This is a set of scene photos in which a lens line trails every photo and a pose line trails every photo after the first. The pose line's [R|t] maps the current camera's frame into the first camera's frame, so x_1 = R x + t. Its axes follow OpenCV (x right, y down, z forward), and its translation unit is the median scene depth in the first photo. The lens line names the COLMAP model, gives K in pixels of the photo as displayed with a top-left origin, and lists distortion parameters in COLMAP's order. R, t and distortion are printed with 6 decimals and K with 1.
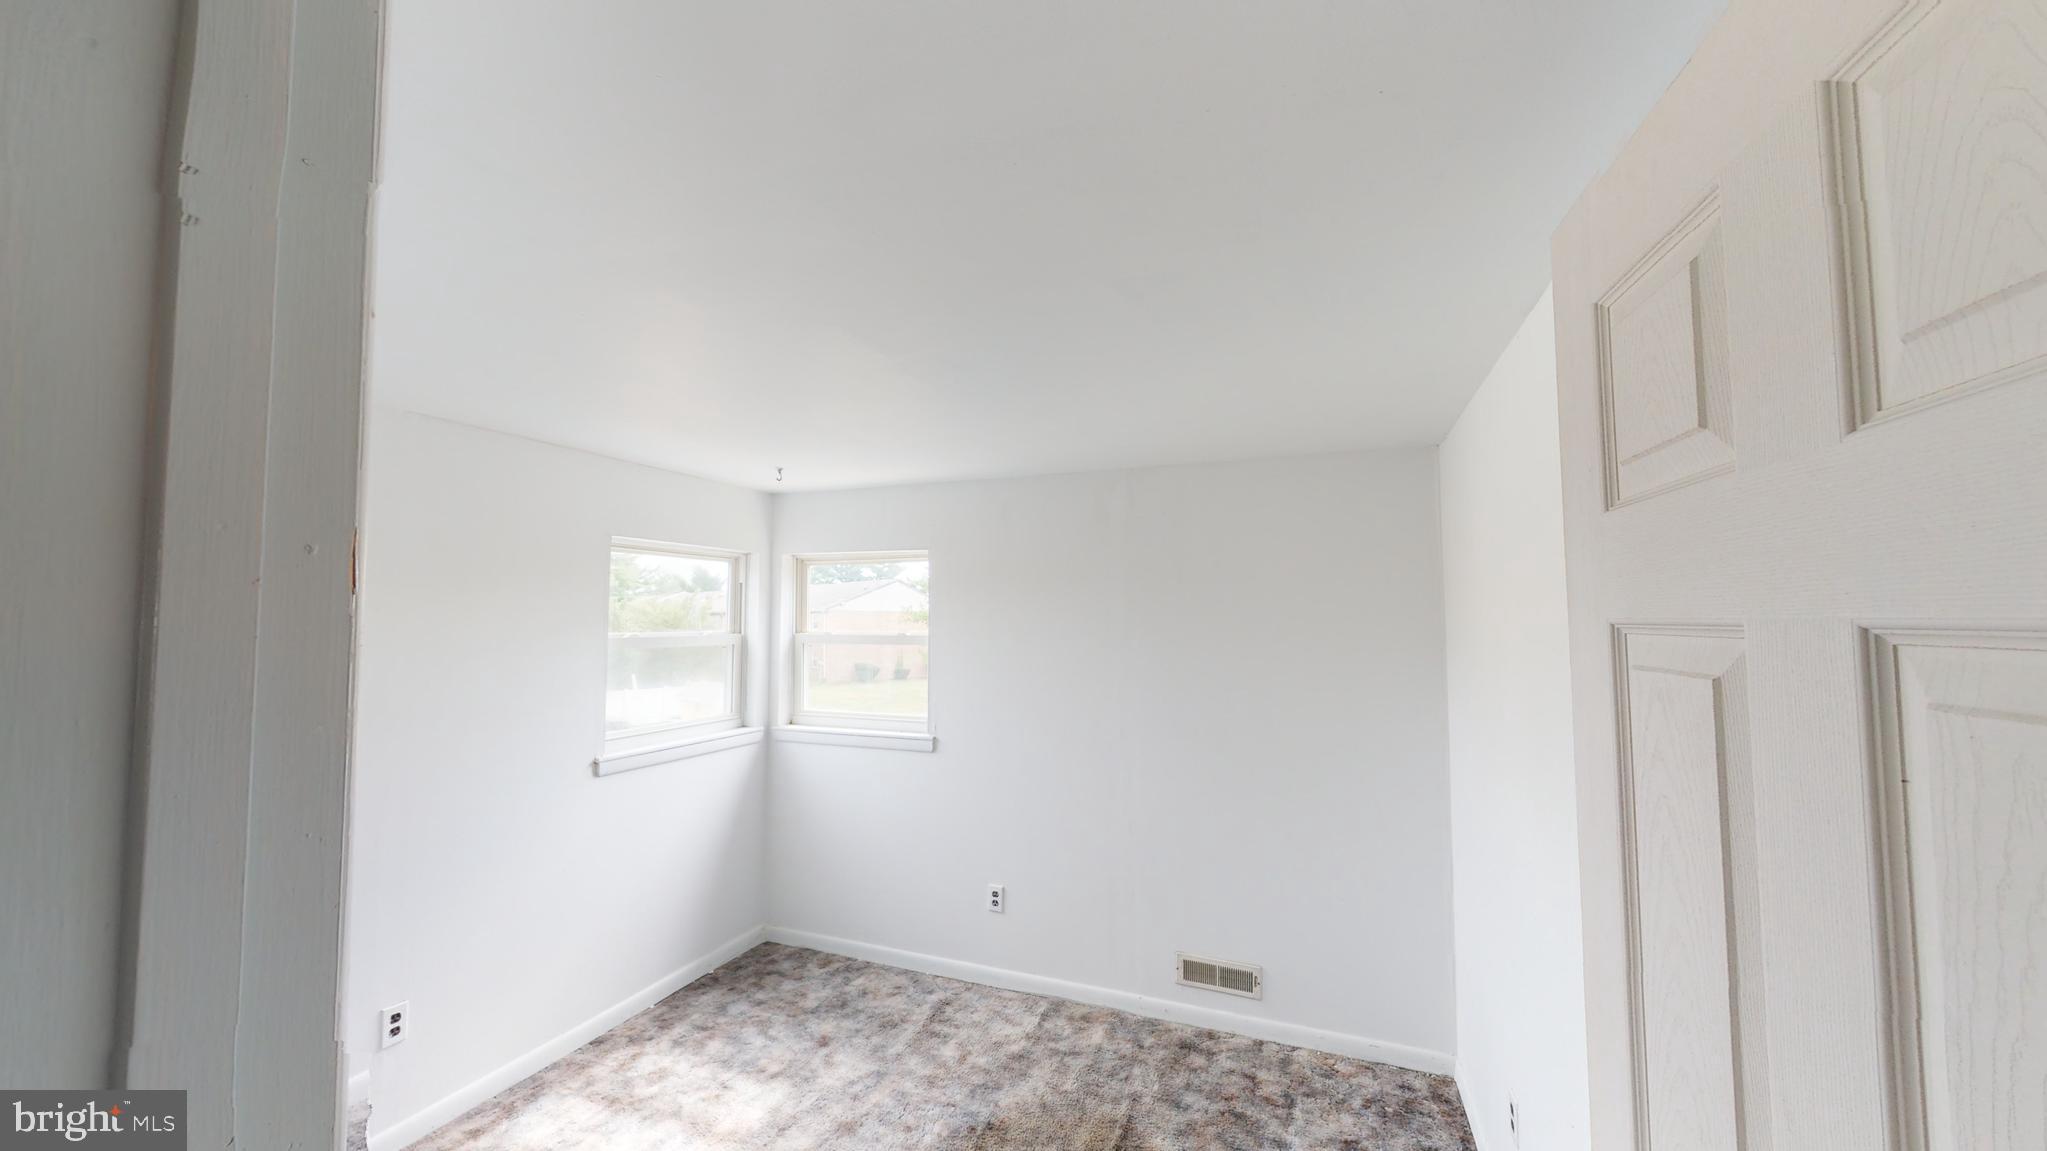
lens RADIAL K [[752.3, 0, 1023.5], [0, 752.3, 575.5], [0, 0, 1]] dist [0.000201, -0.000366]
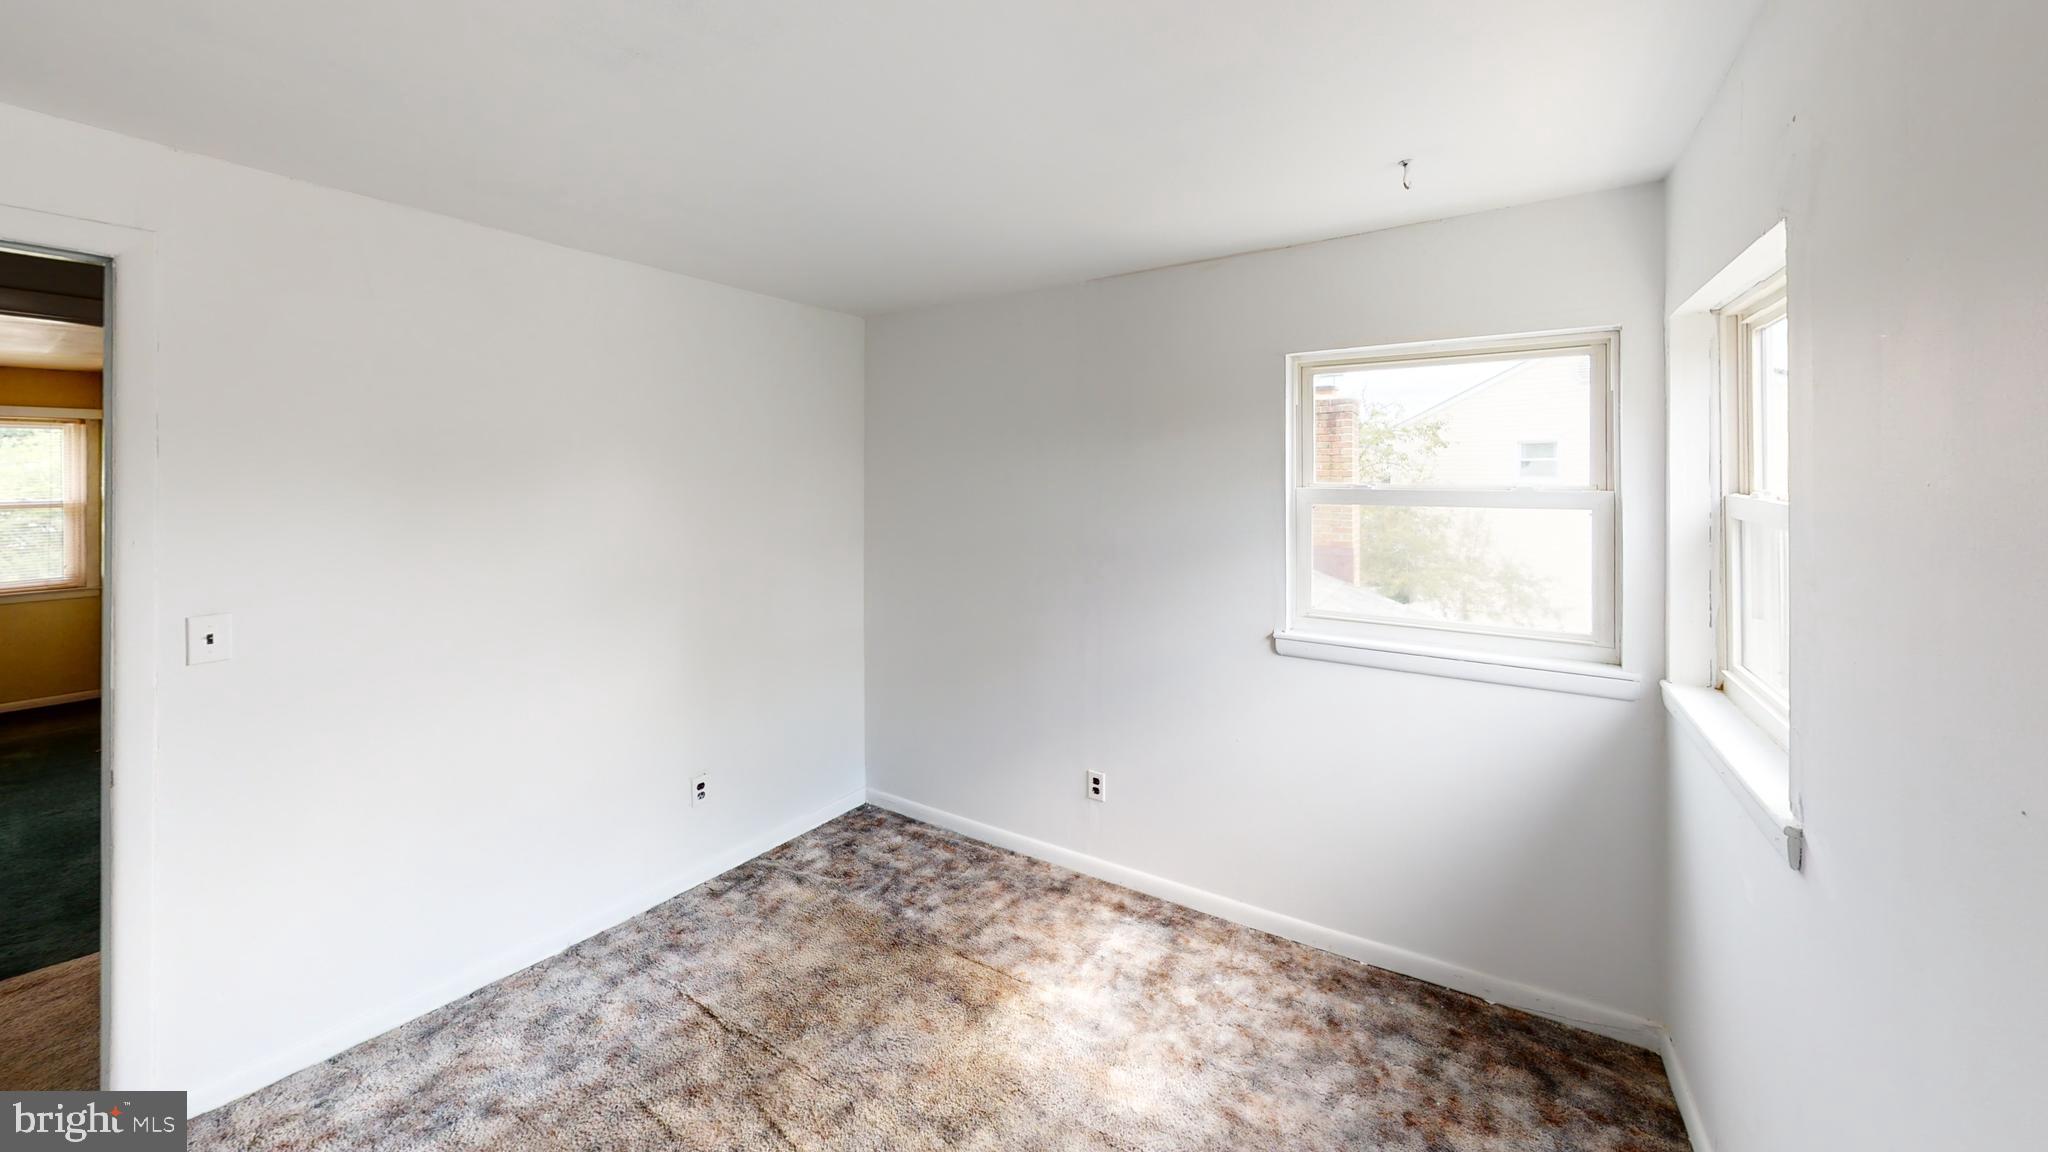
lens RADIAL K [[734.5, 0, 1016.4], [0, 734.5, 615.1], [0, 0, 1]] dist [0.000952, -0.005564]
pose [[-0.157086, 0.202726, -0.966554, 0.247324], [0.056145, 0.978955, 0.196202, 0.048107], [0.985988, -0.023446, -0.165162, 0.826103]]
